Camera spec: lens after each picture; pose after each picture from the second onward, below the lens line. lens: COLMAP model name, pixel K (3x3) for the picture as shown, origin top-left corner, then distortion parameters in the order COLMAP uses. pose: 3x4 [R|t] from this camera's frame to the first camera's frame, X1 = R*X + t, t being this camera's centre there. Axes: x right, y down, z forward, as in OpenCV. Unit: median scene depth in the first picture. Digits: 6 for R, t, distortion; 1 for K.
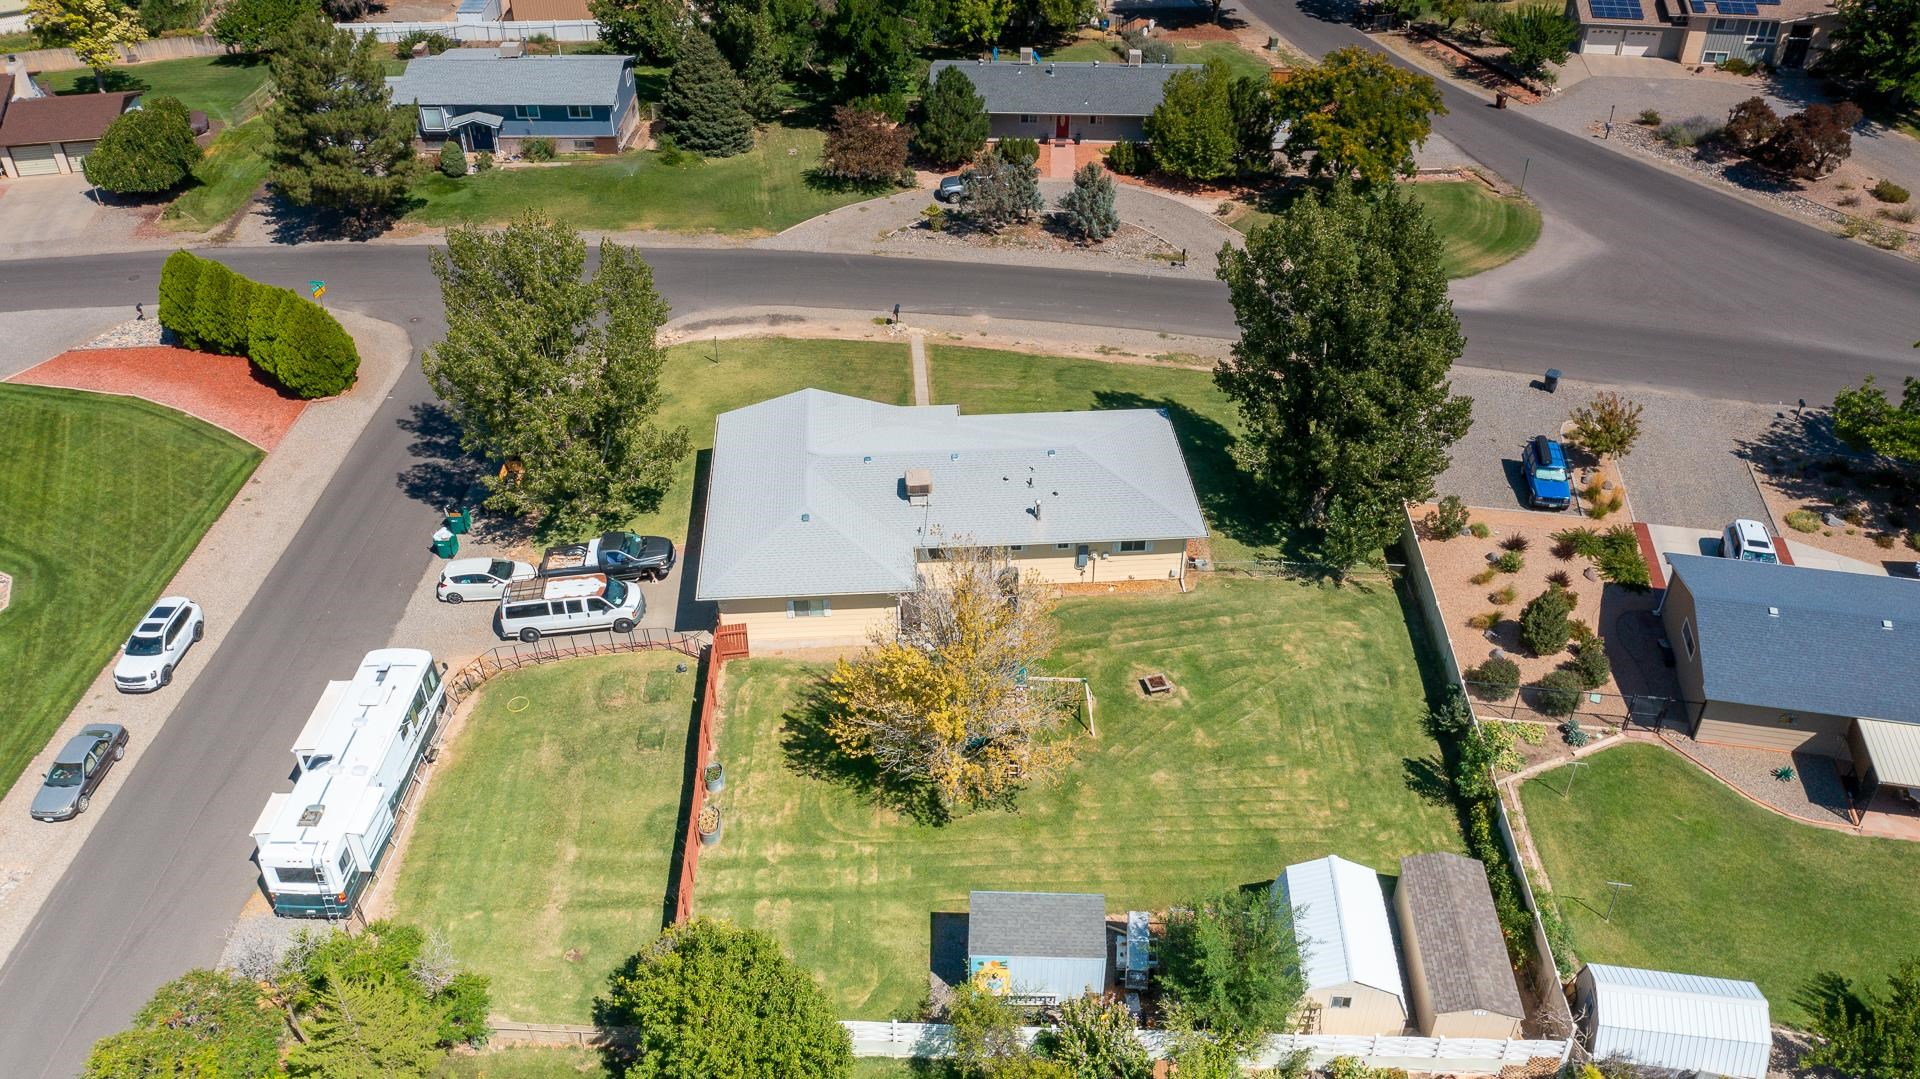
lens RADIAL K [[1521.2, 0, 955.4], [0, 1521.2, 530.8], [0, 0, 1]] dist [-0.019642, 0.001730]
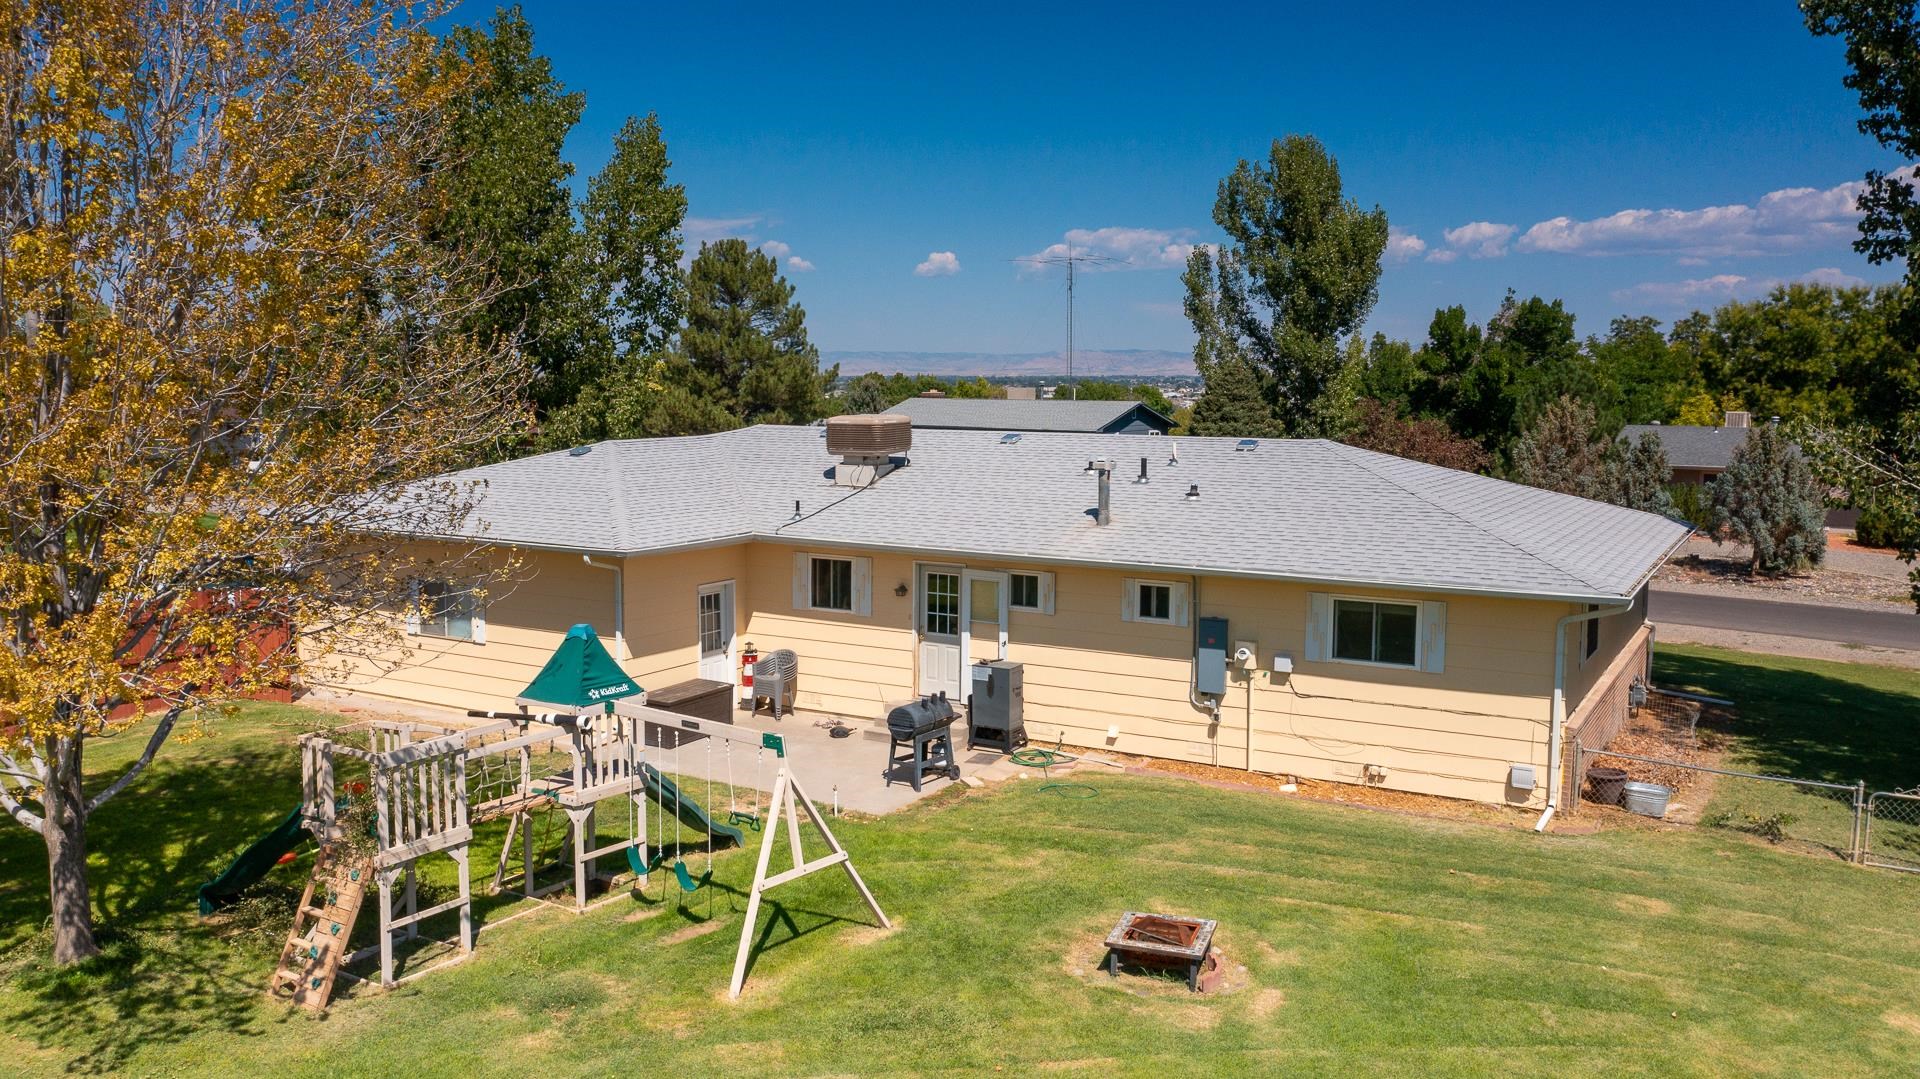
lens RADIAL K [[1521.2, 0, 958.2], [0, 1521.2, 521.4], [0, 0, 1]] dist [-0.019642, 0.001730]
pose [[0.831382, 0.061969, -0.552235, 0.210847], [-0.338610, 0.844457, -0.415013, 0.140300], [0.440621, 0.532027, 0.723050, 0.731161]]
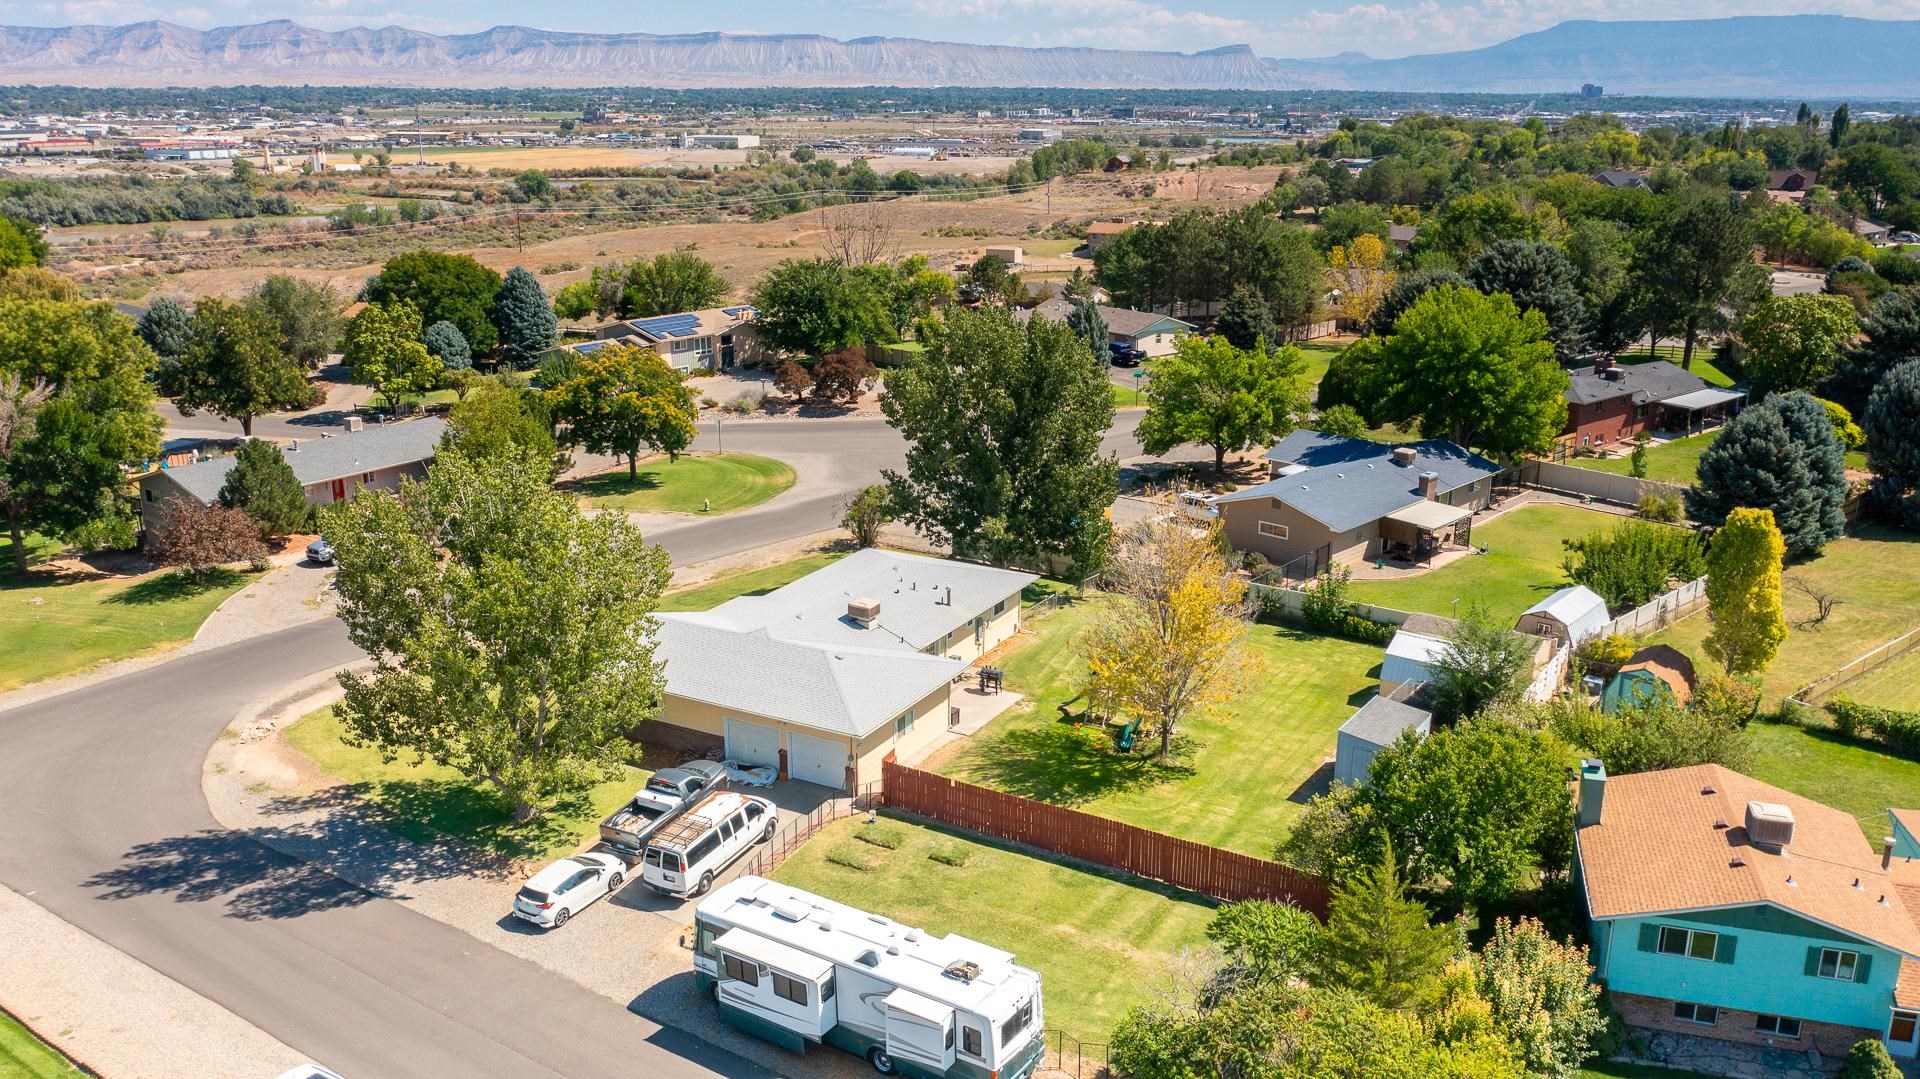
lens RADIAL K [[1521.2, 0, 961.6], [0, 1521.2, 530.5], [0, 0, 1]] dist [-0.019642, 0.001730]
pose [[0.532249, -0.228000, 0.815308, -0.811740], [0.497245, 0.863621, -0.083101, 0.040026], [-0.685170, 0.449639, 0.573034, 0.335514]]
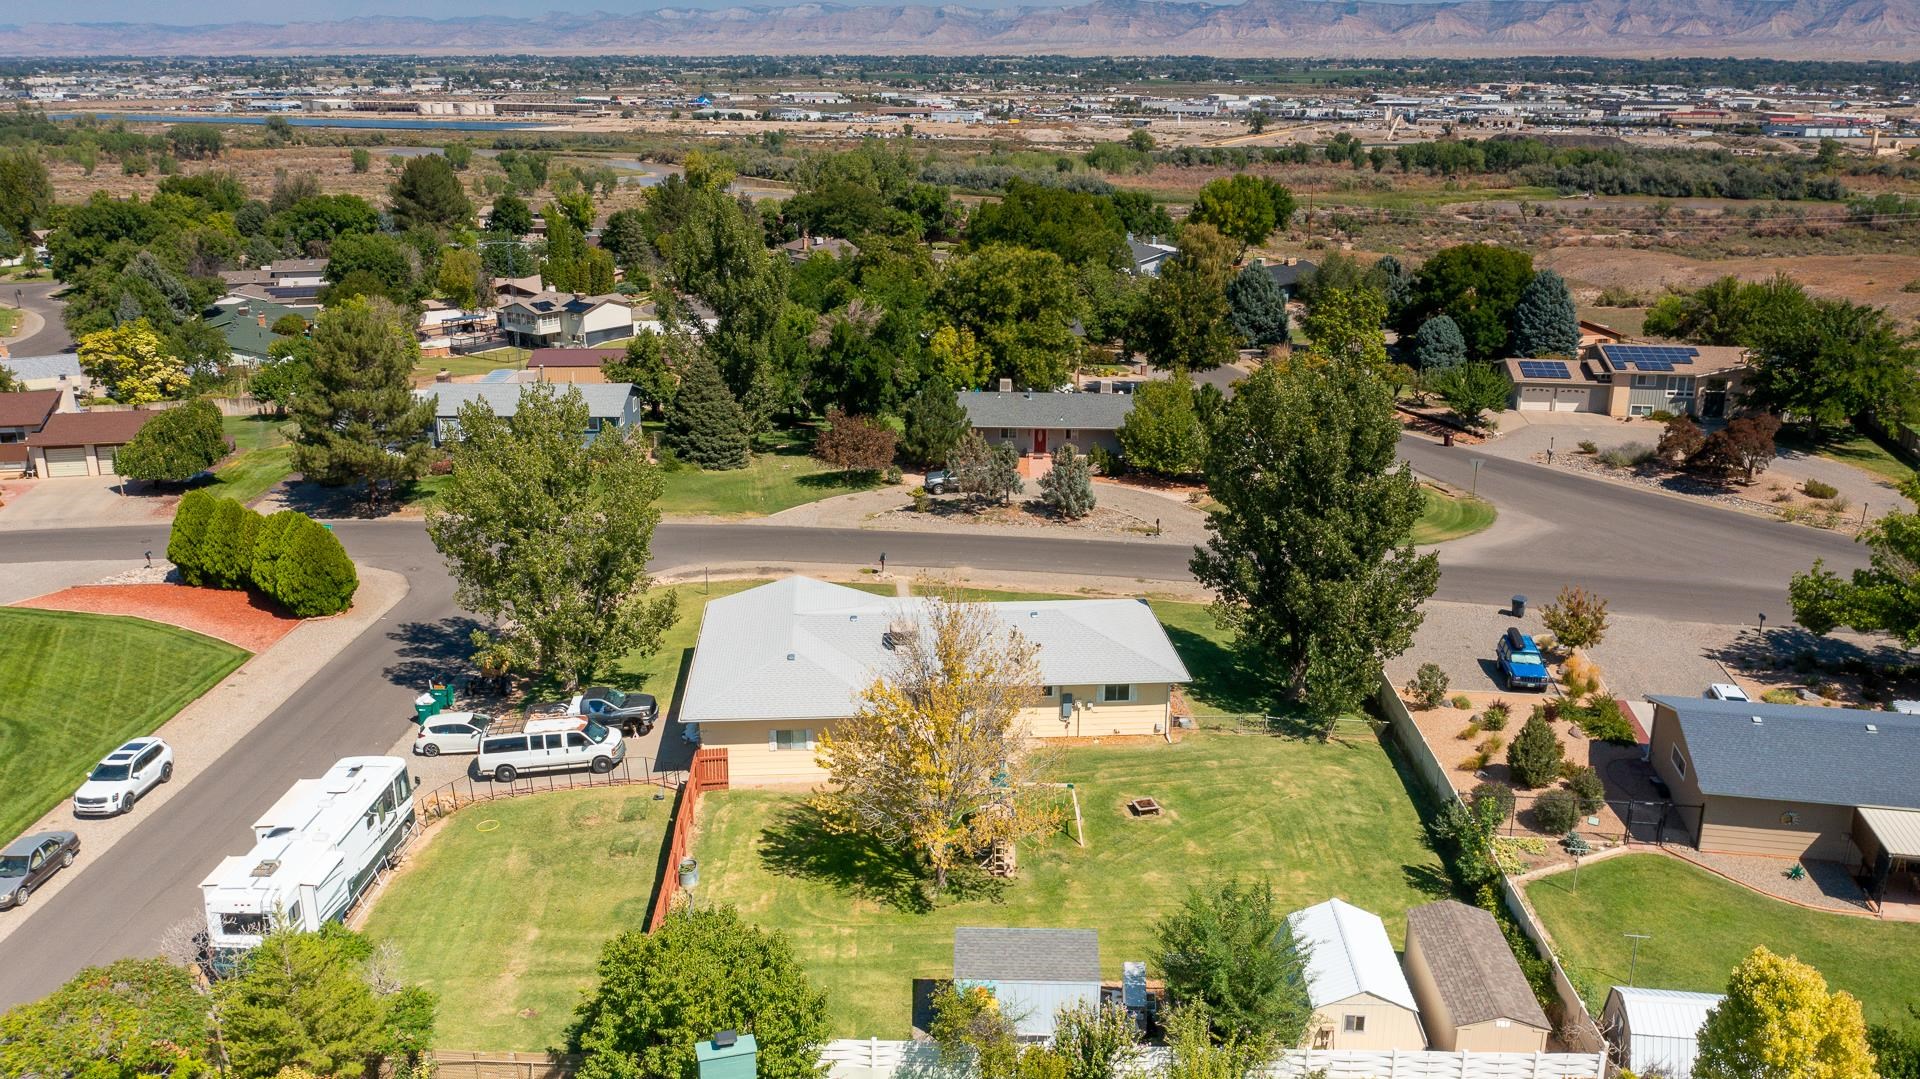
lens RADIAL K [[1521.2, 0, 954.9], [0, 1521.2, 529.8], [0, 0, 1]] dist [-0.019642, 0.001730]
pose [[0.999927, 0.004274, 0.011326, -0.001650], [-0.000313, 0.944409, -0.328772, 0.235311], [-0.012101, 0.328744, 0.944341, 0.017683]]
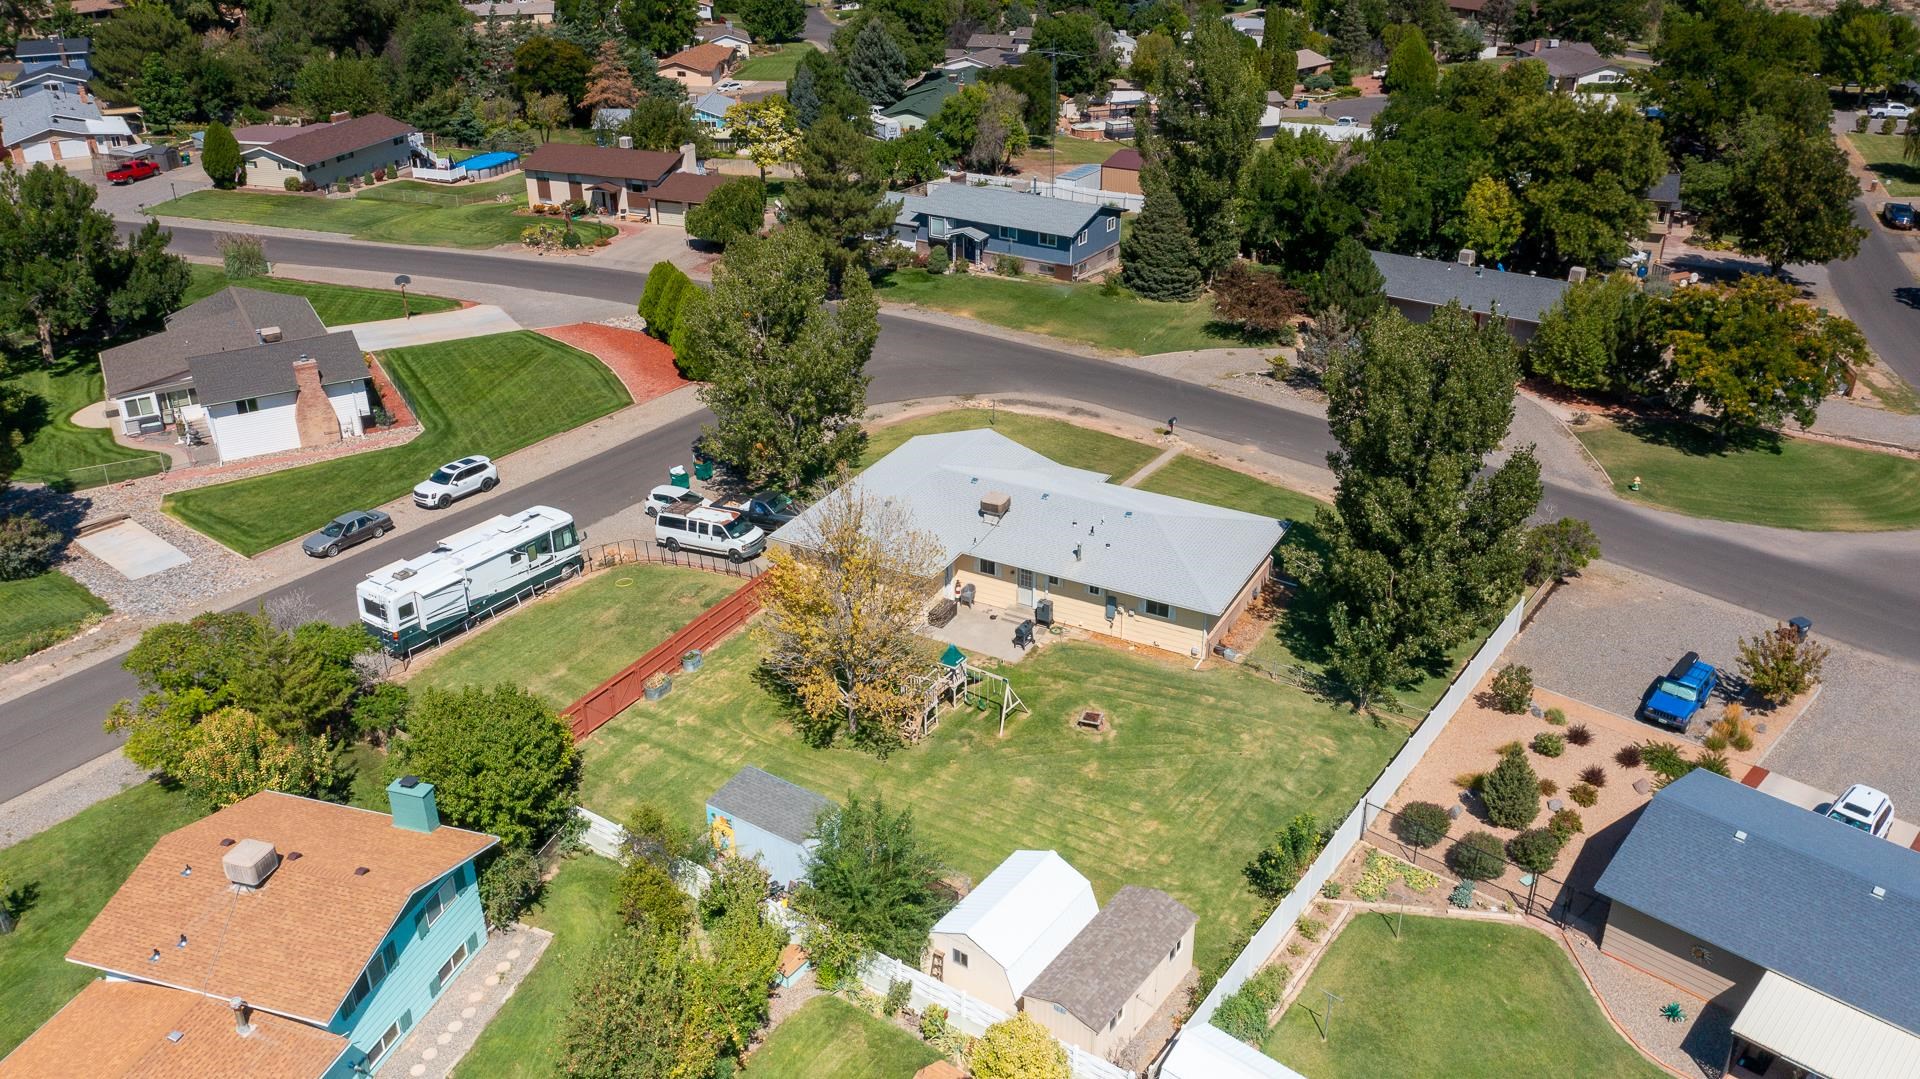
lens RADIAL K [[1521.2, 0, 950.4], [0, 1521.2, 524.8], [0, 0, 1]] dist [-0.019642, 0.001730]
pose [[0.843039, 0.231538, -0.485465, 0.480763], [-0.314670, 0.944329, -0.096054, 0.097383], [0.436198, 0.233738, 0.868964, 0.034236]]
